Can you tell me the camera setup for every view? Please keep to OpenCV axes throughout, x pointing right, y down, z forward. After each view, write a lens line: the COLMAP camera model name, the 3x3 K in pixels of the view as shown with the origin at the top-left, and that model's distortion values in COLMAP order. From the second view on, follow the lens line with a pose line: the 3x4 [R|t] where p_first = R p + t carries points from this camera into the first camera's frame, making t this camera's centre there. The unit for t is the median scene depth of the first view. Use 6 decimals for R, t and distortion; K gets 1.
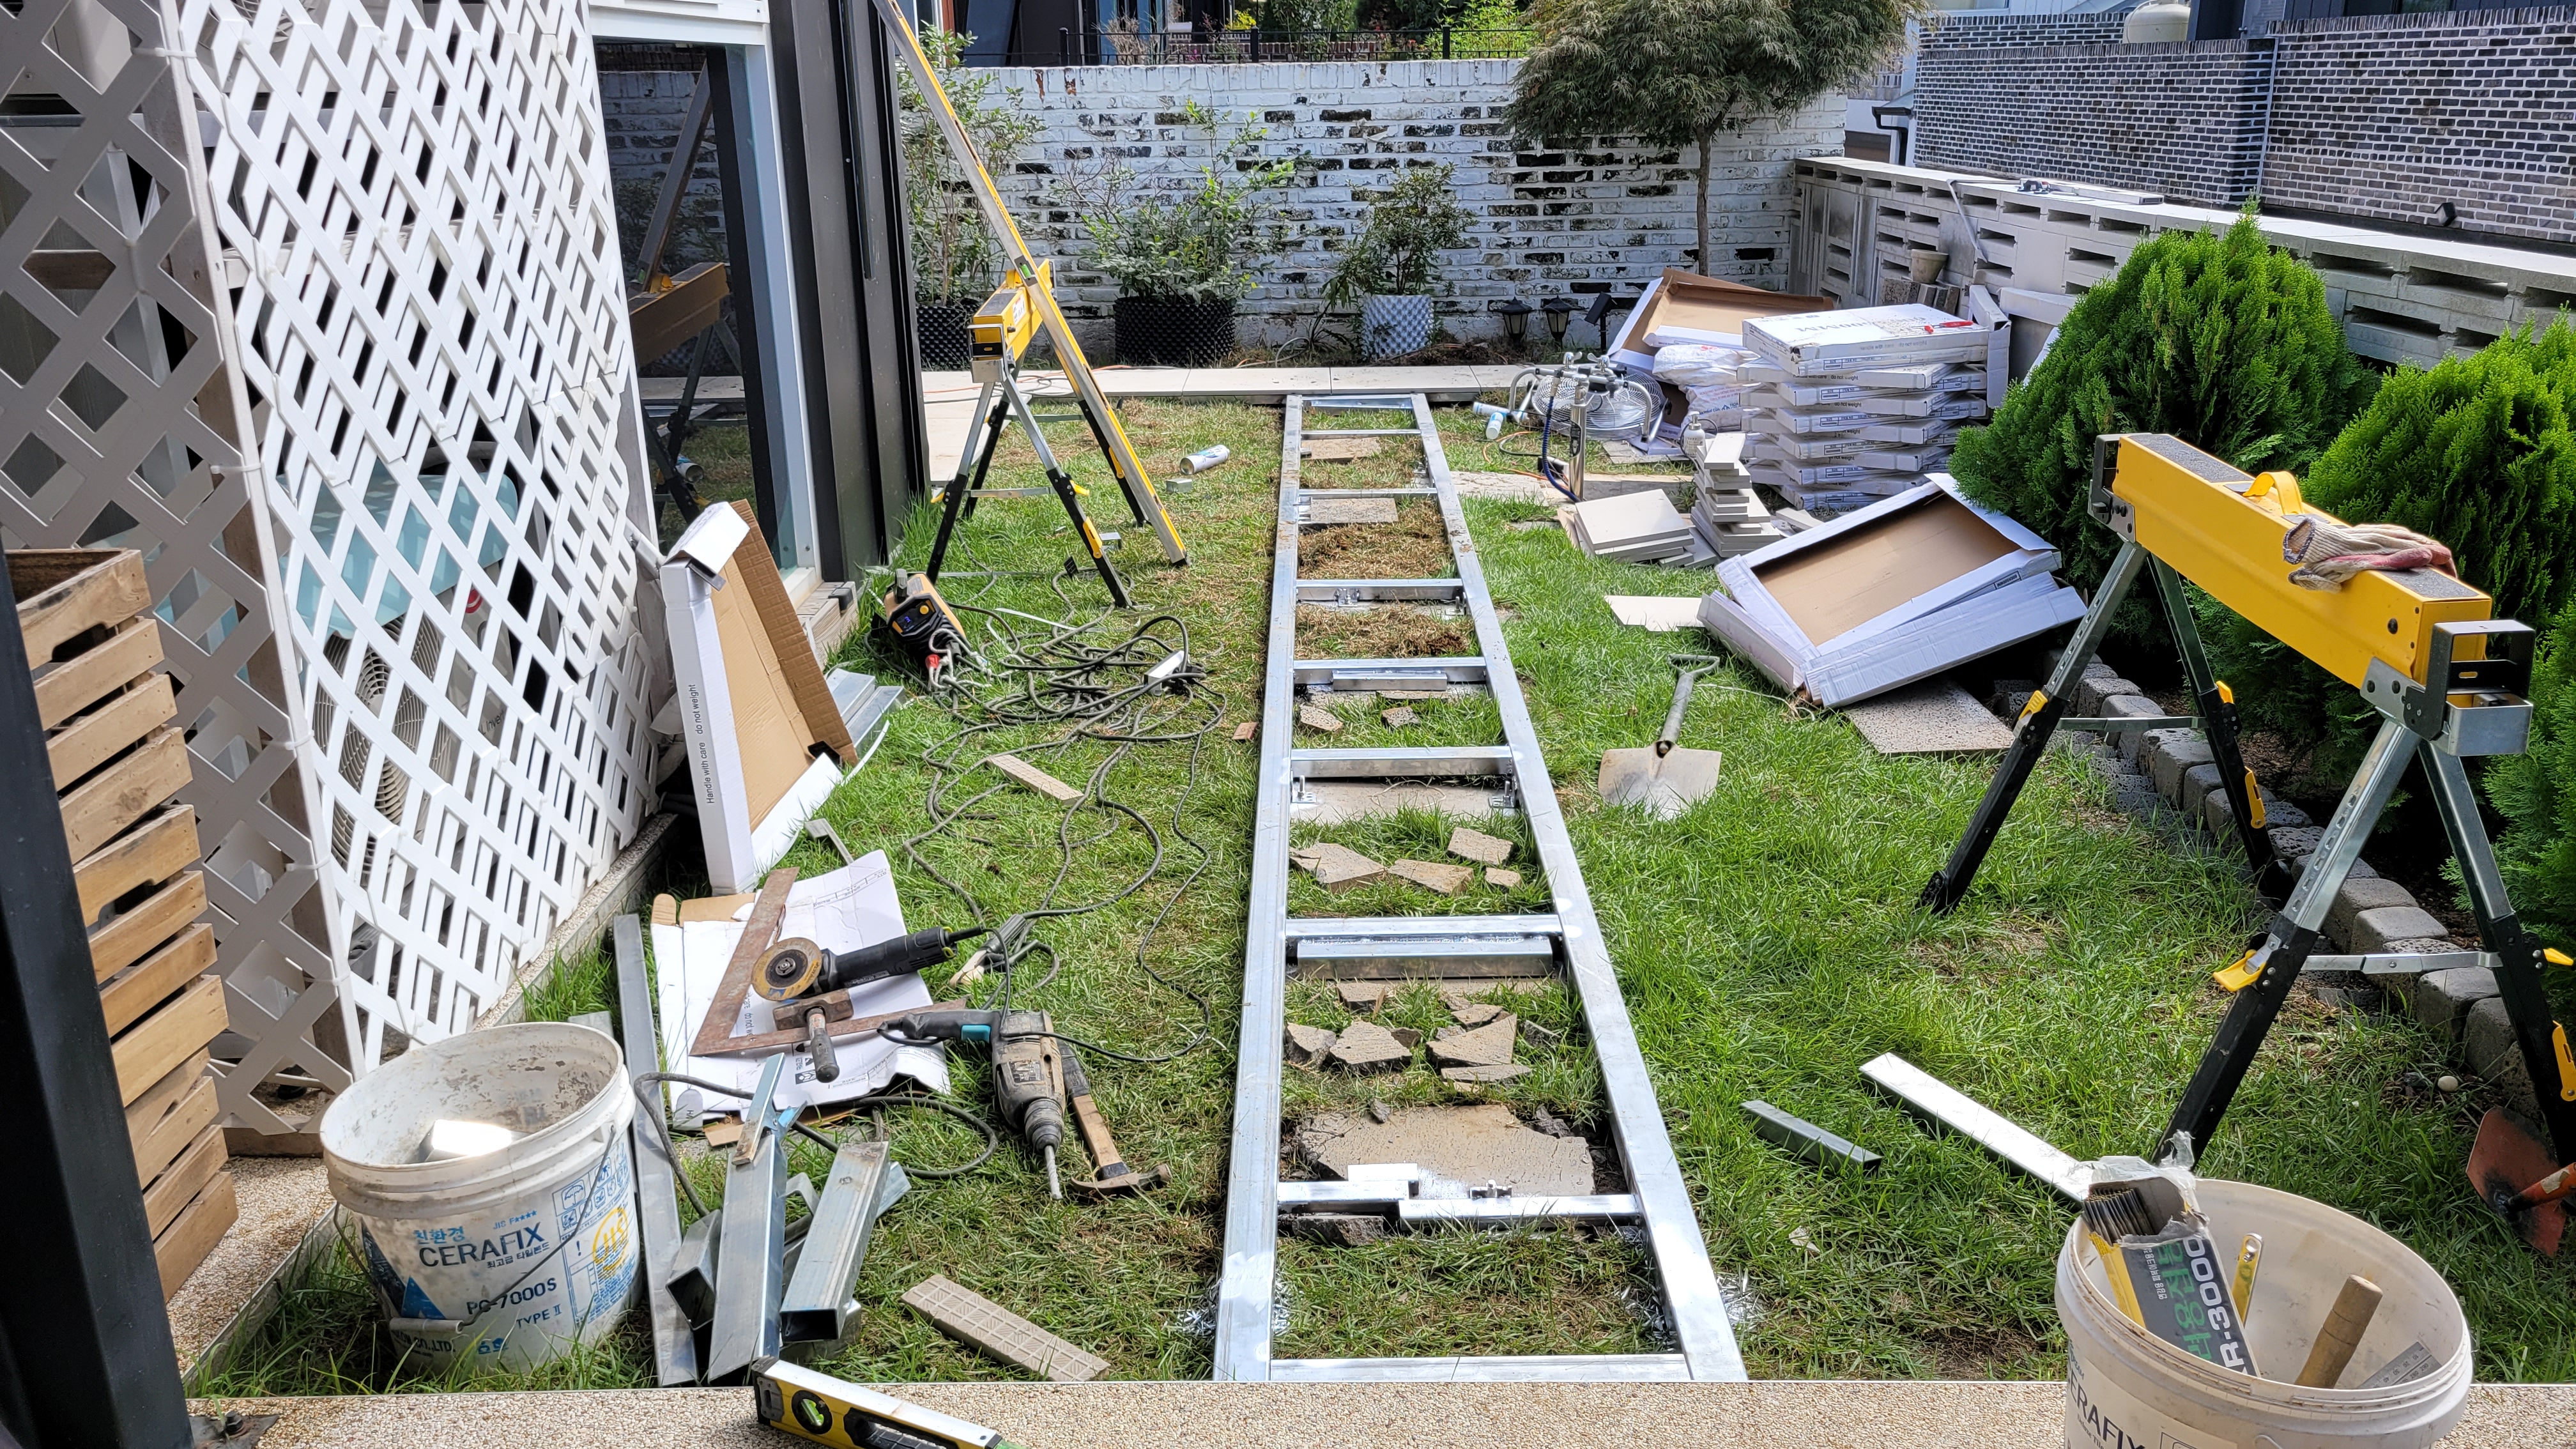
lens RADIAL K [[2054.5, 0, 1241.4], [0, 2054.5, 739.4], [0, 0, 1]] dist [0.084845, -0.073171]
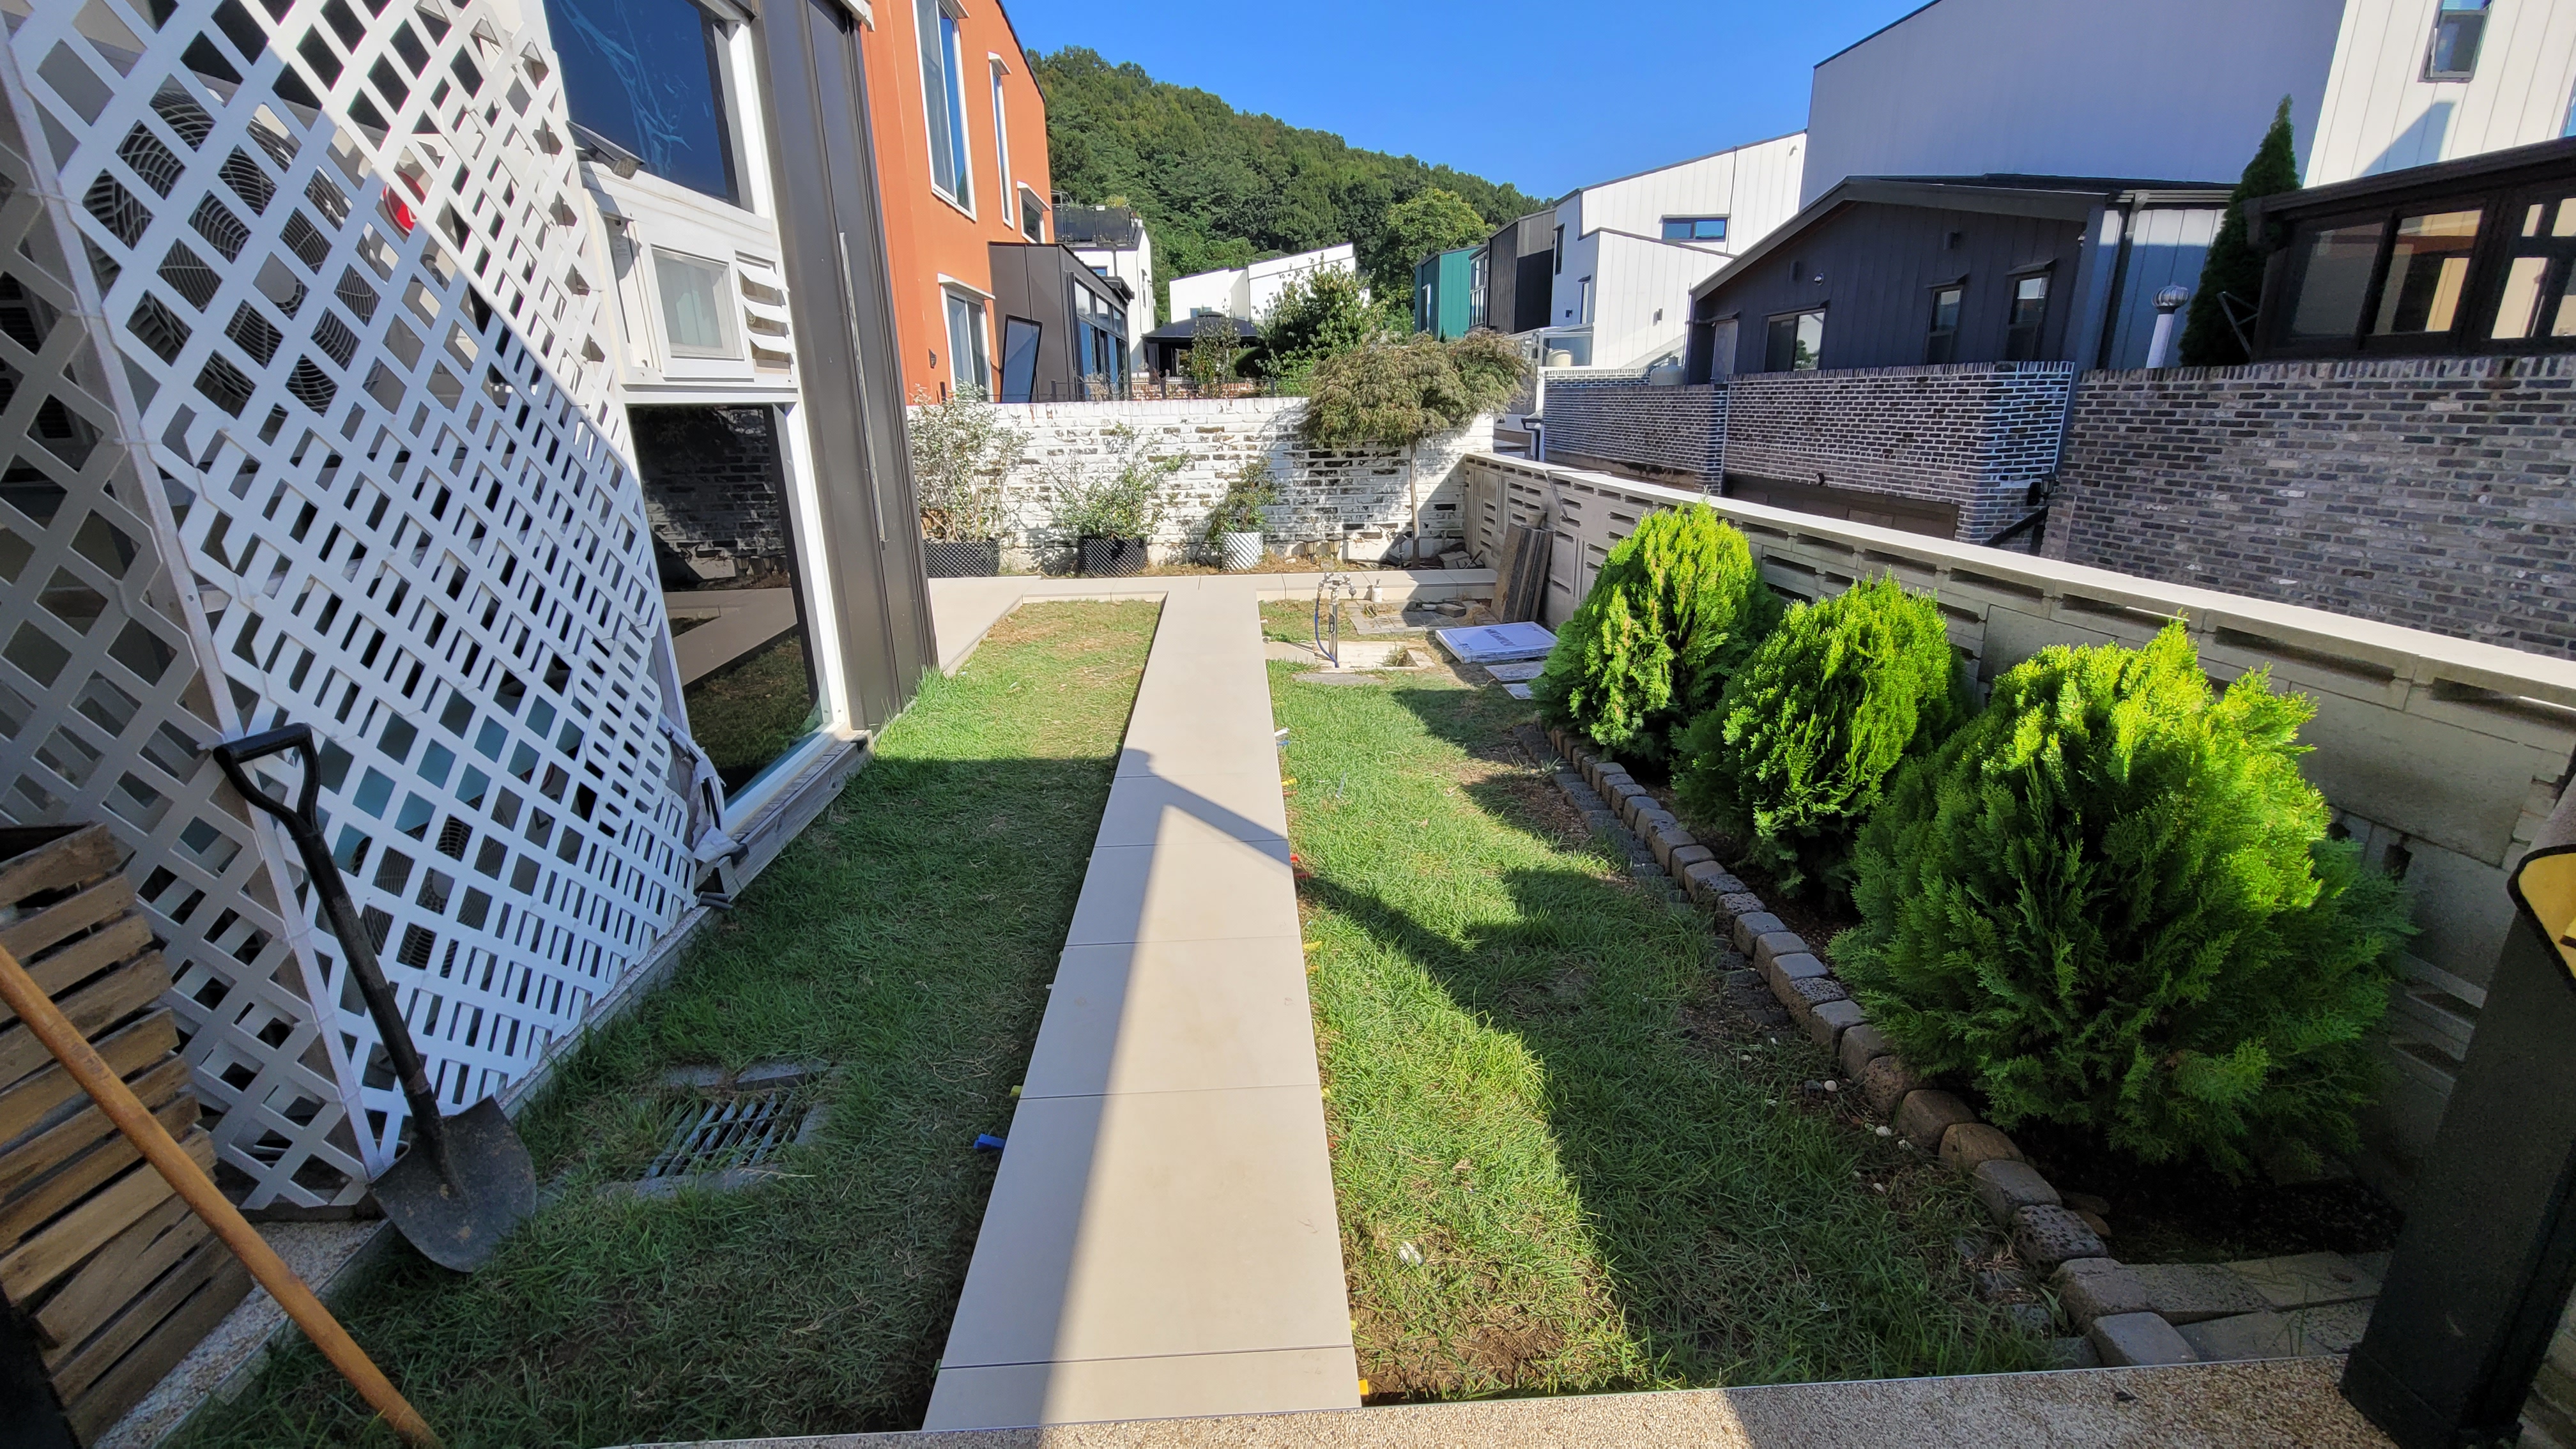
lens RADIAL K [[1049.7, 0, 1288.0], [0, 1049.7, 724.5], [0, 0, 1]] dist [0.000779, -0.000145]
pose [[0.998710, -0.021196, 0.046133, 0.070902], [0.021308, 0.999771, -0.001936, -0.051682], [-0.046081, 0.002916, 0.998933, 0.118903]]
